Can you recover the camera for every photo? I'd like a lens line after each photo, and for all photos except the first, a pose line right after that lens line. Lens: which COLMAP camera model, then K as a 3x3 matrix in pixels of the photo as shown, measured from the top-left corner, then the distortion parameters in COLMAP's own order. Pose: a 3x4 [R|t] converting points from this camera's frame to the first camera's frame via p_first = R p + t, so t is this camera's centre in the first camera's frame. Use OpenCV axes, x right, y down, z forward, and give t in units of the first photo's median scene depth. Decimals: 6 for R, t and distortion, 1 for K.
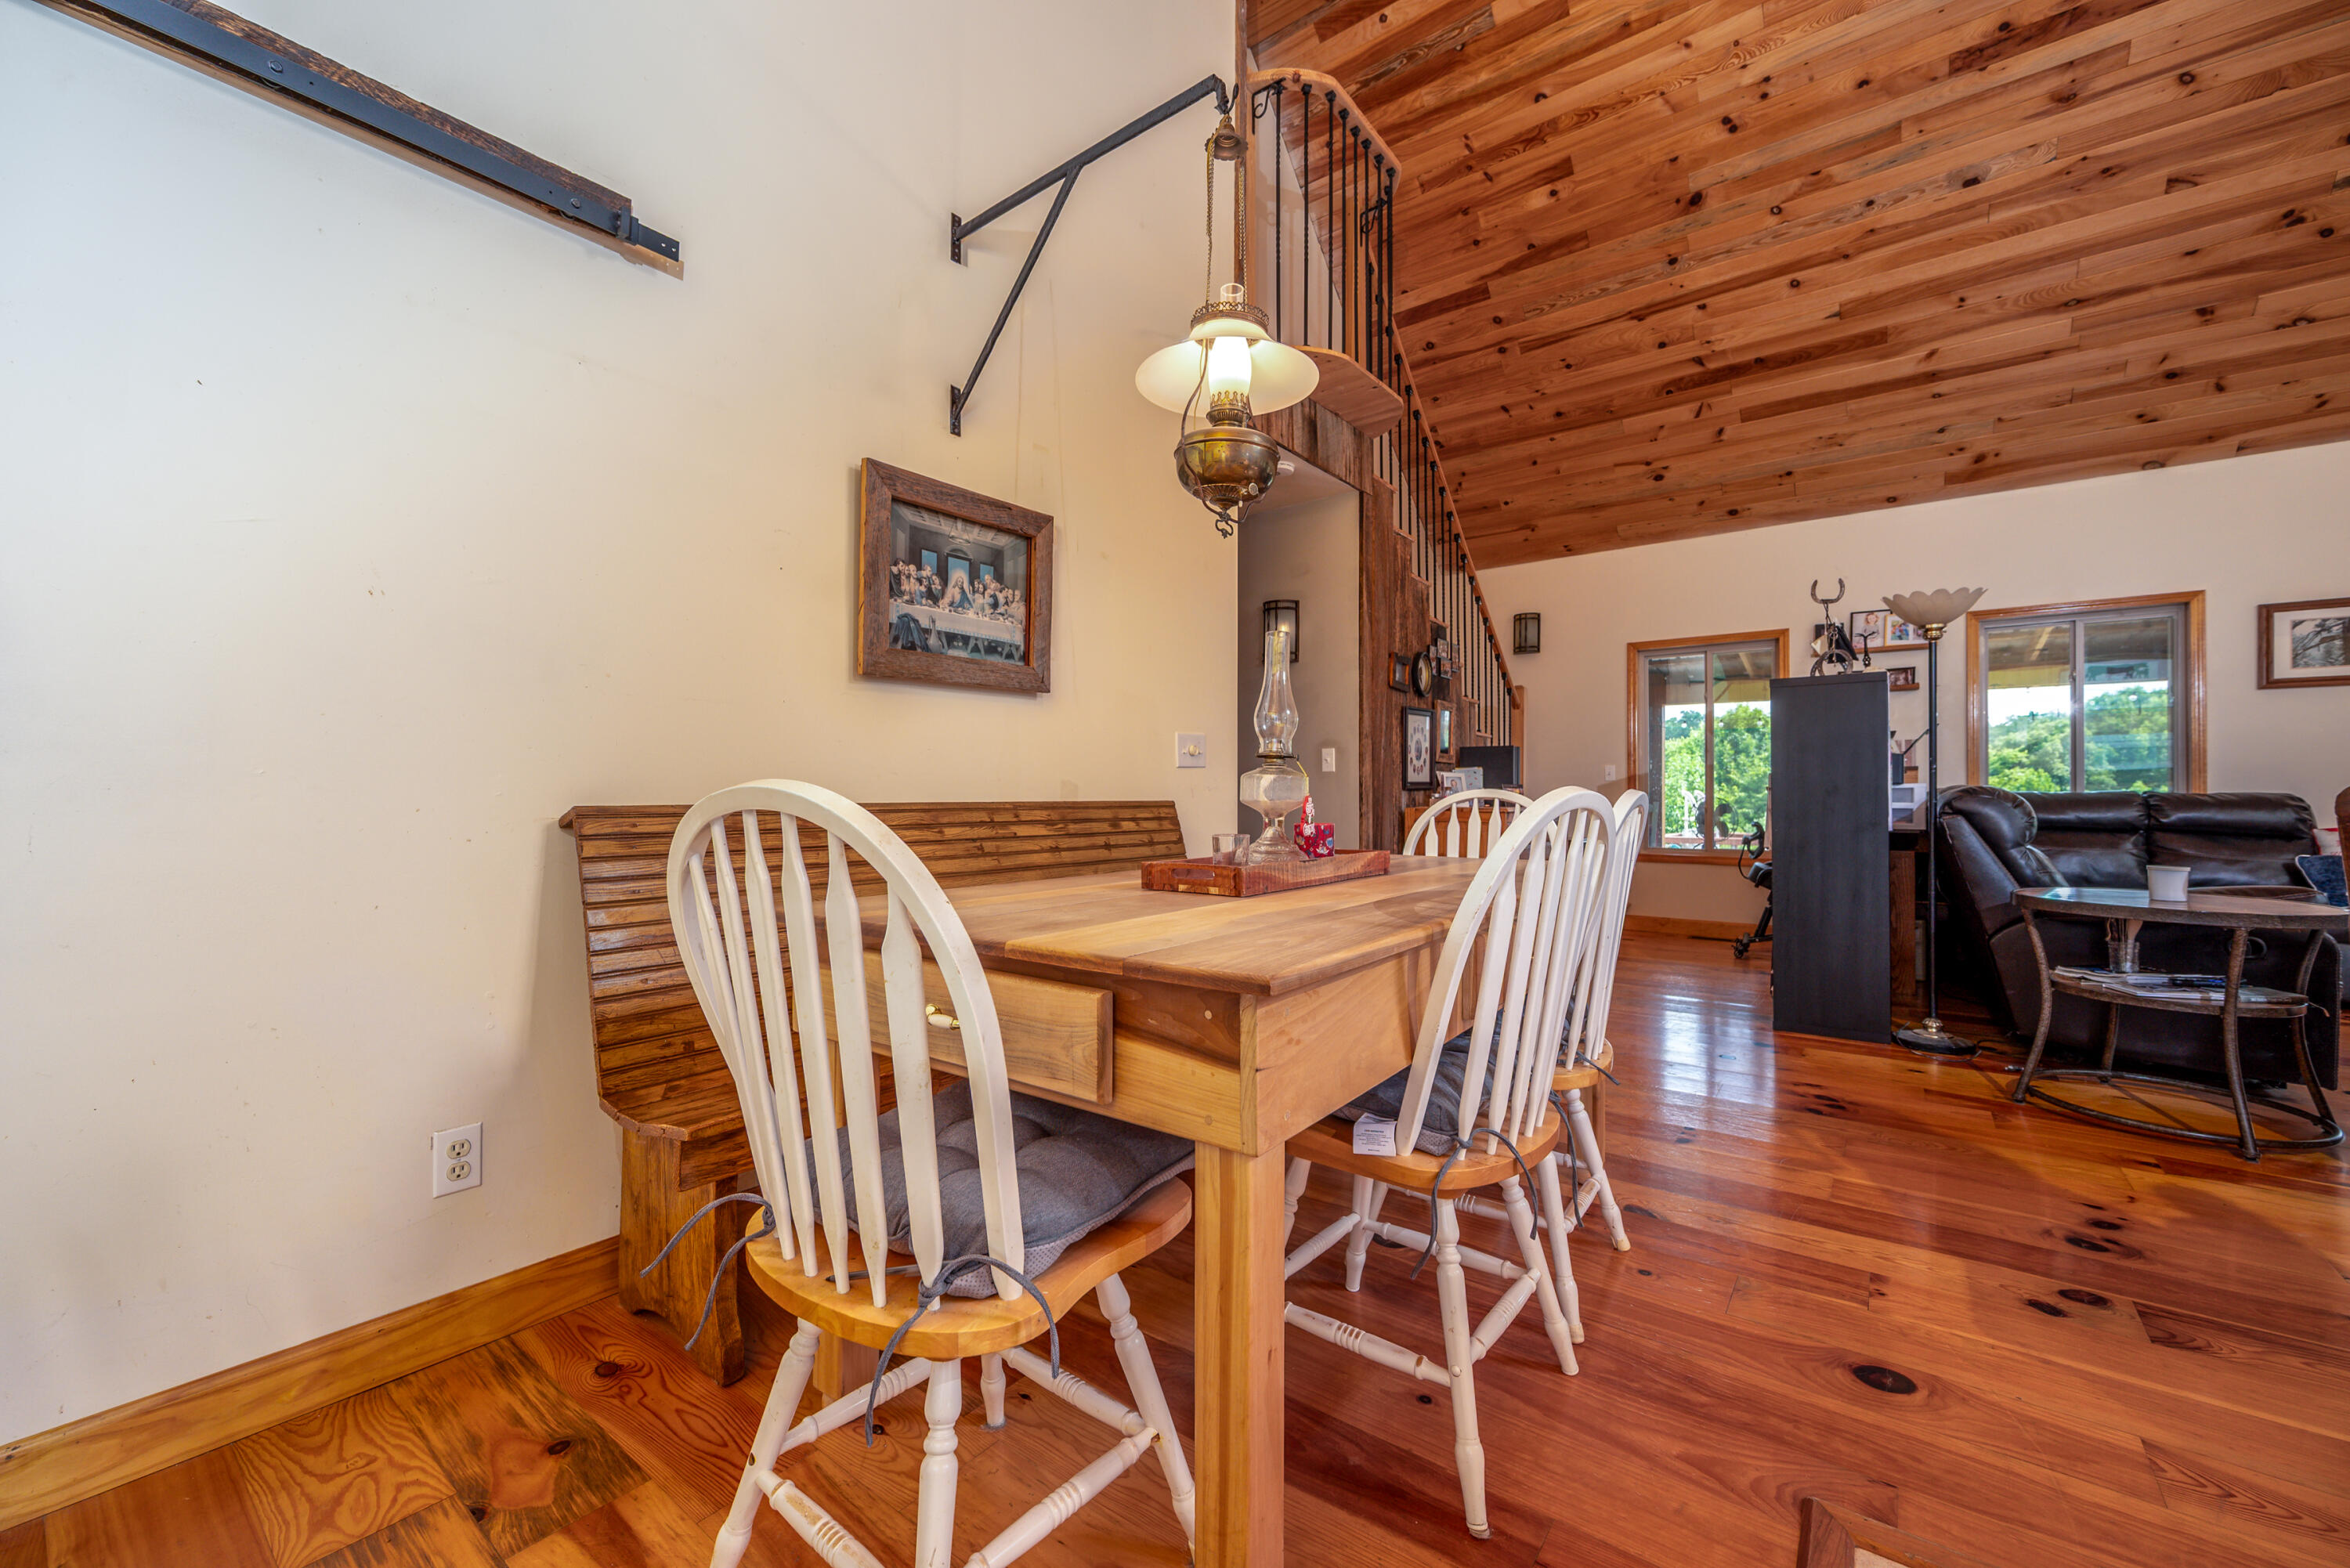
lens RADIAL K [[924.5, 0, 1188.1], [0, 924.5, 789.5], [0, 0, 1]] dist [0.000349, 0.000167]
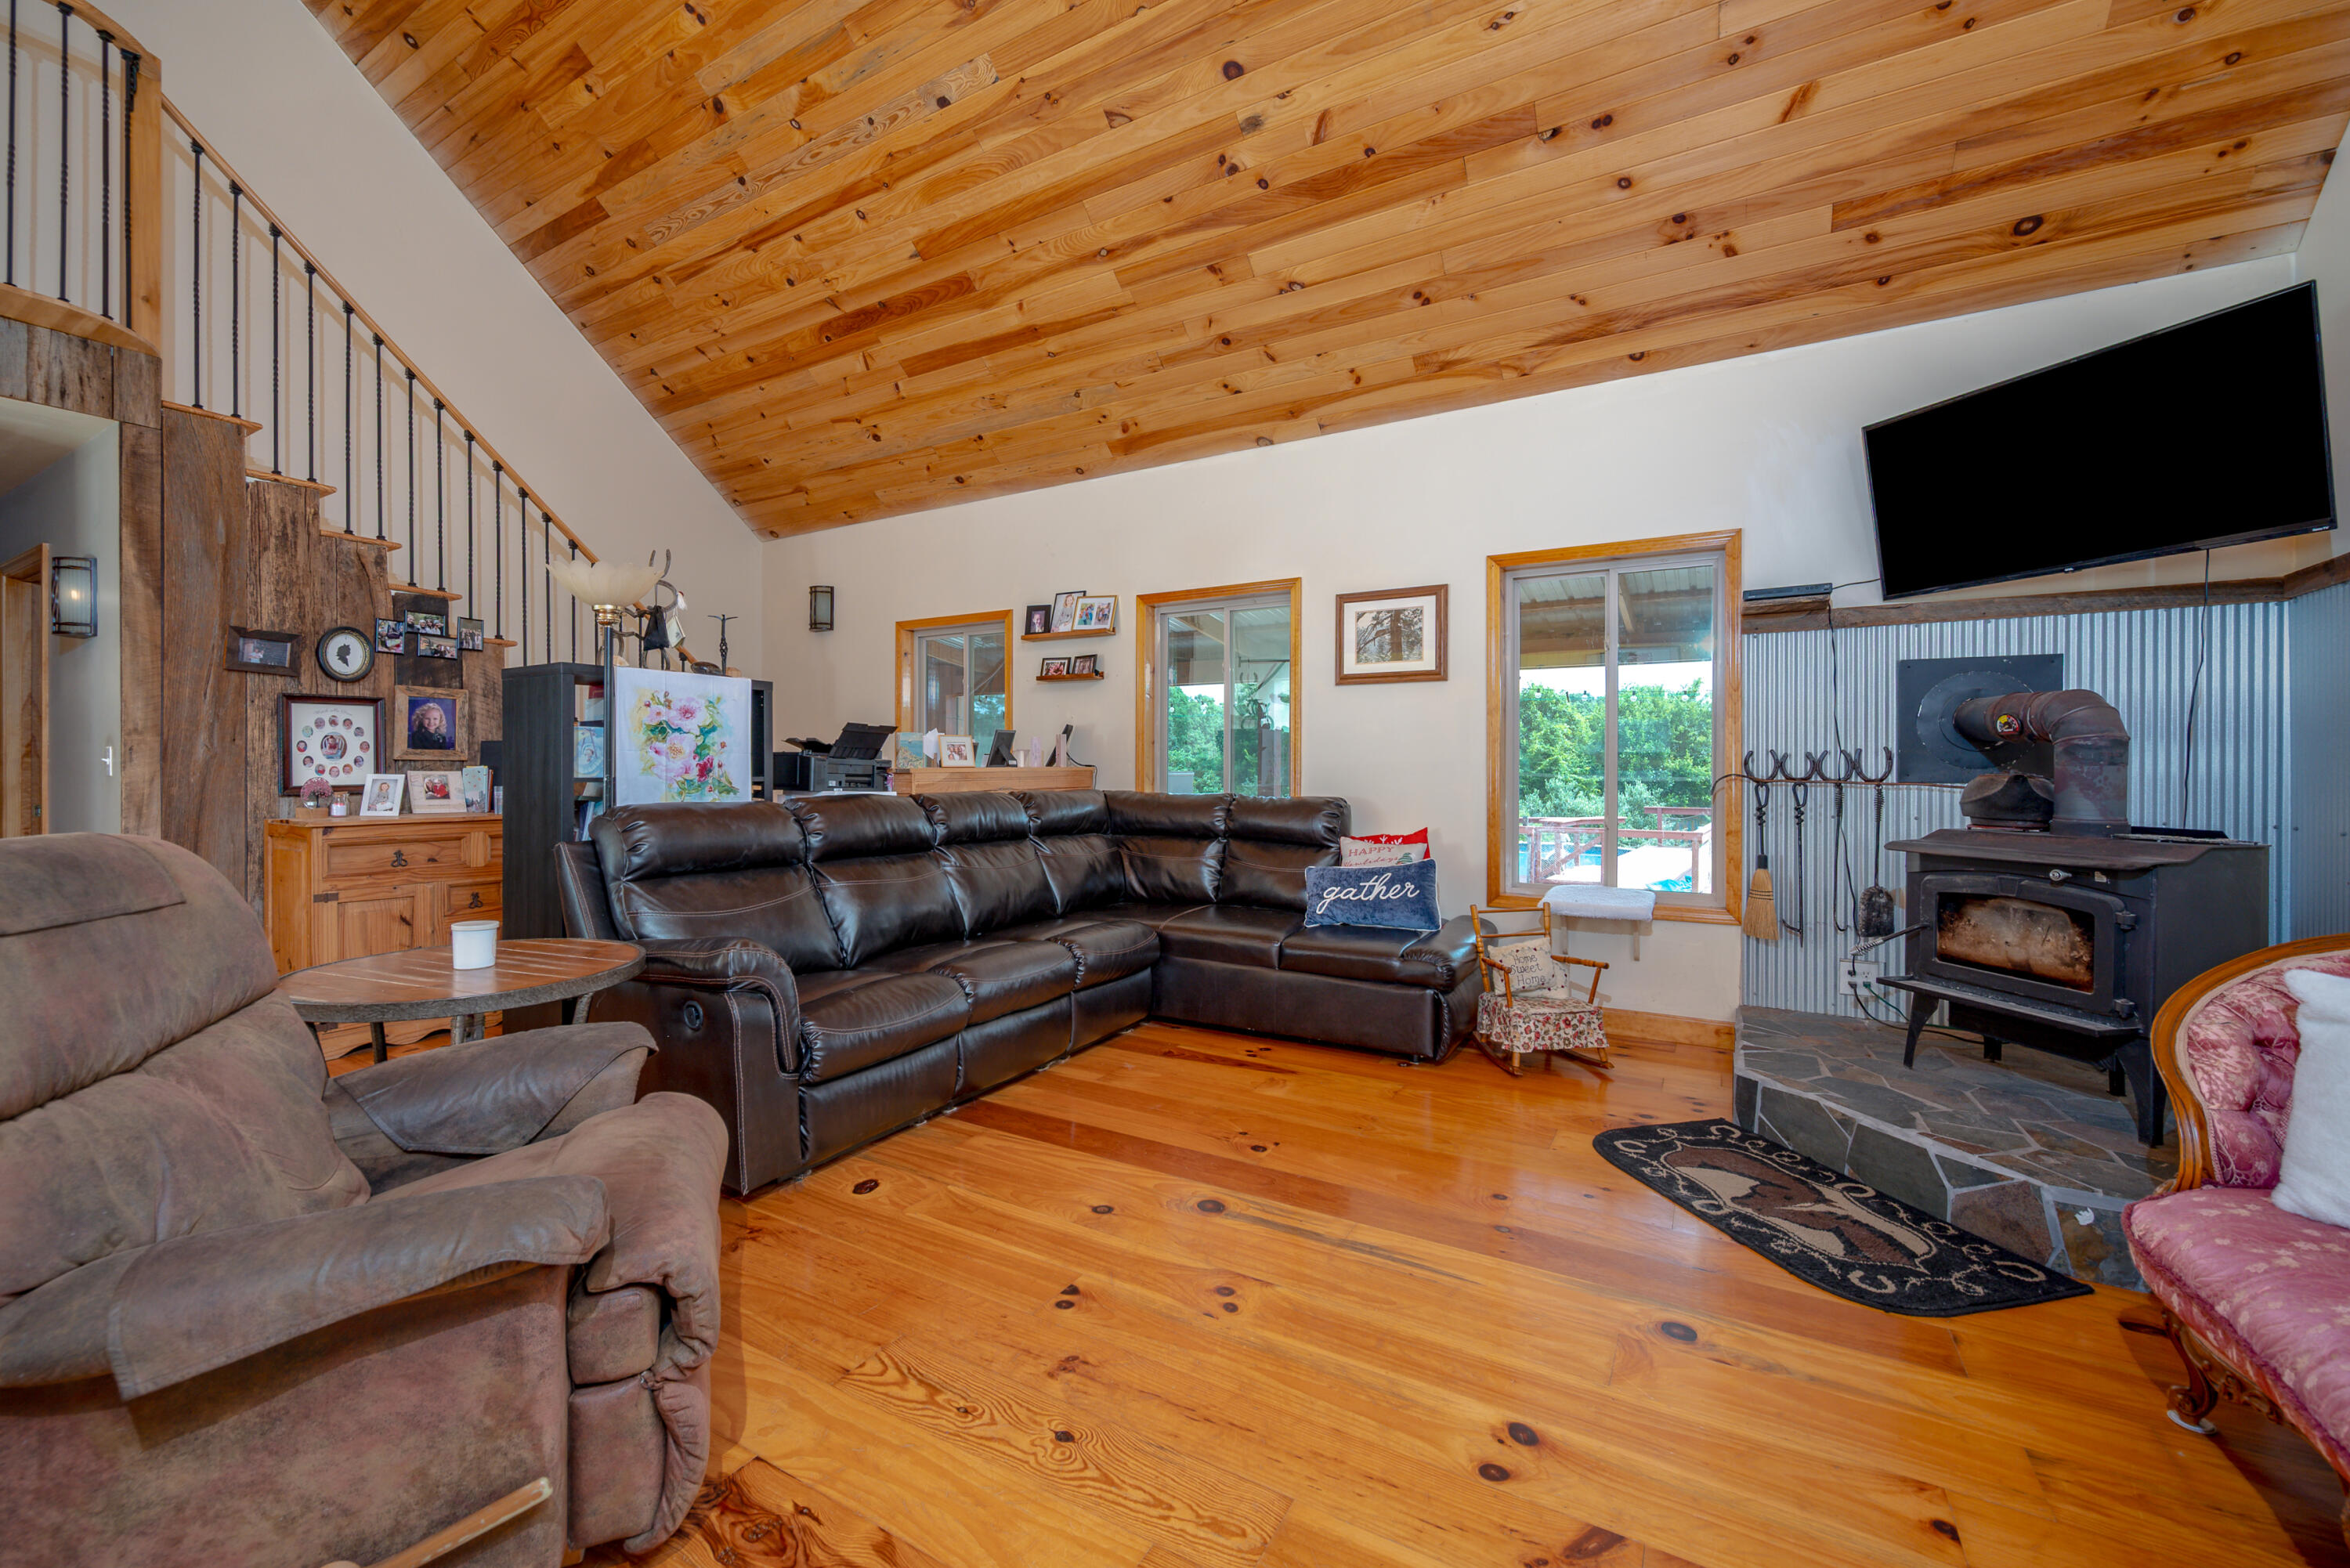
lens RADIAL K [[925.0, 0, 1191.3], [0, 925.0, 770.2], [0, 0, 1]] dist [-0.000685, -0.000155]
pose [[0.991867, -0.000443, 0.127275, 0.896902], [-0.000944, 0.999941, 0.010840, -0.032470], [-0.127273, -0.010872, 0.991808, 0.090276]]
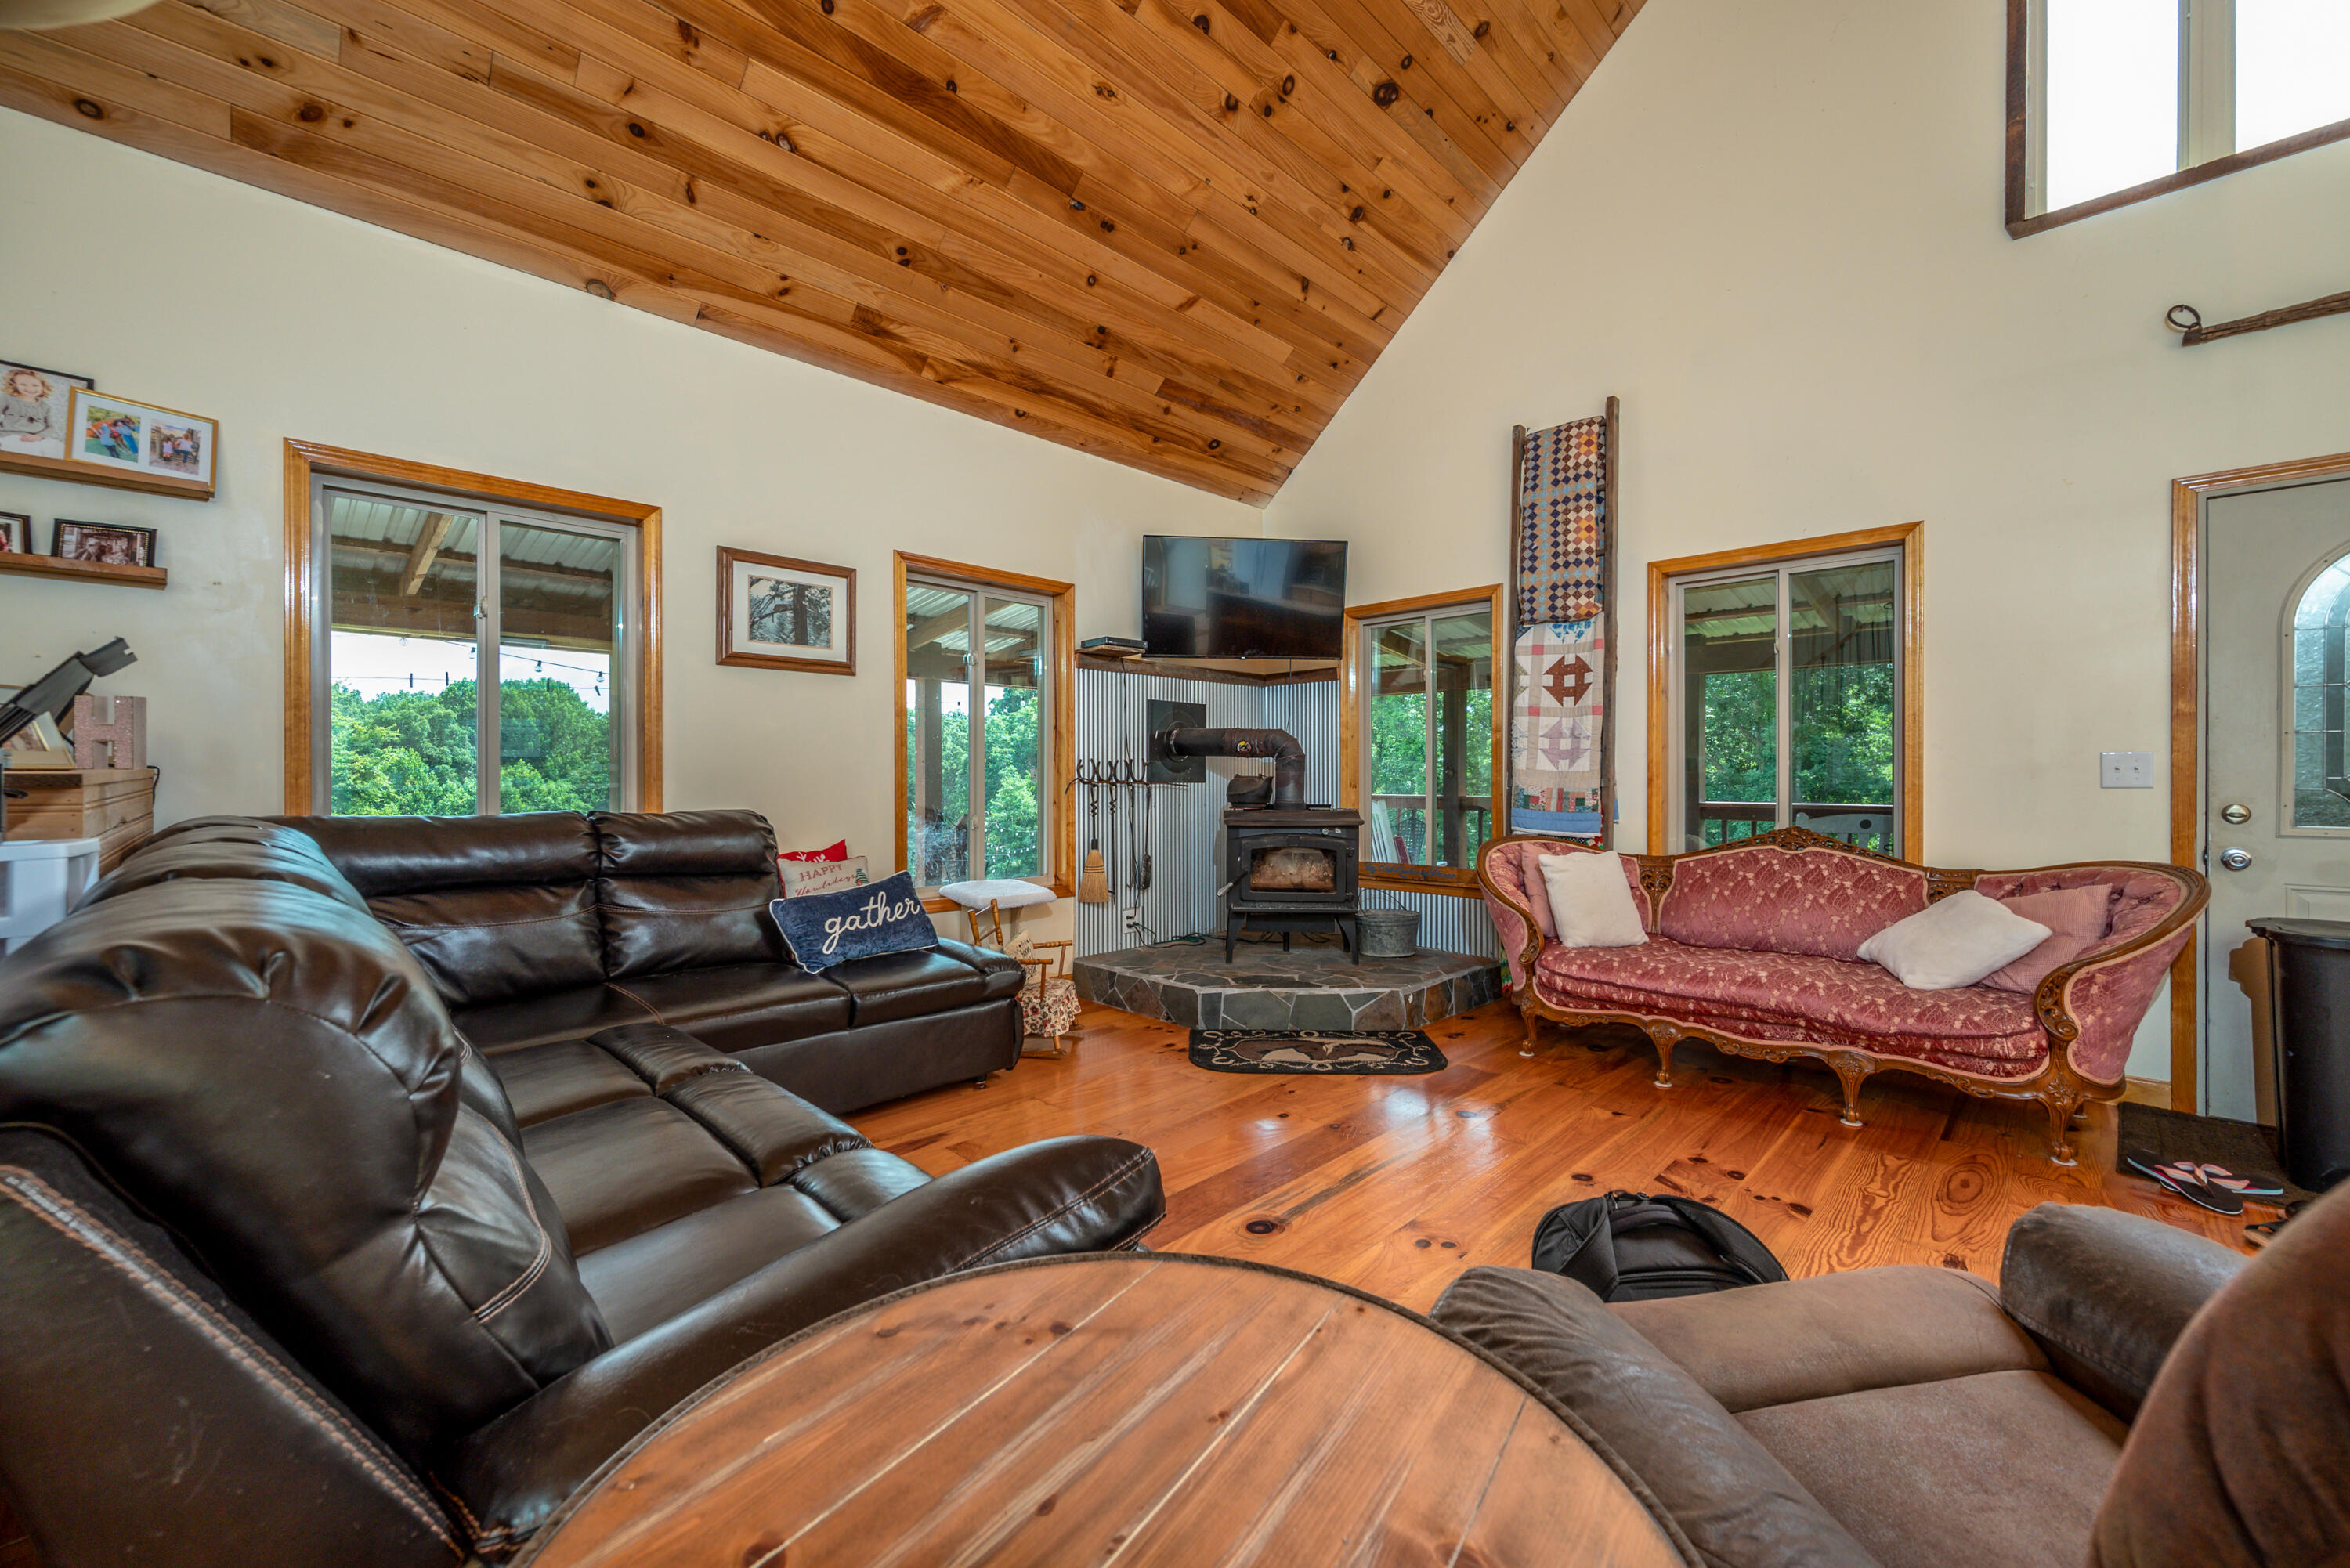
lens RADIAL K [[922.2, 0, 1175.2], [0, 922.2, 777.6], [0, 0, 1]] dist [-0.000602, 0.000077]
pose [[0.133697, -0.004498, 0.991012, 0.499448], [-0.007906, 0.999953, 0.005605, -0.027403], [-0.990991, -0.008584, 0.133655, 0.555262]]
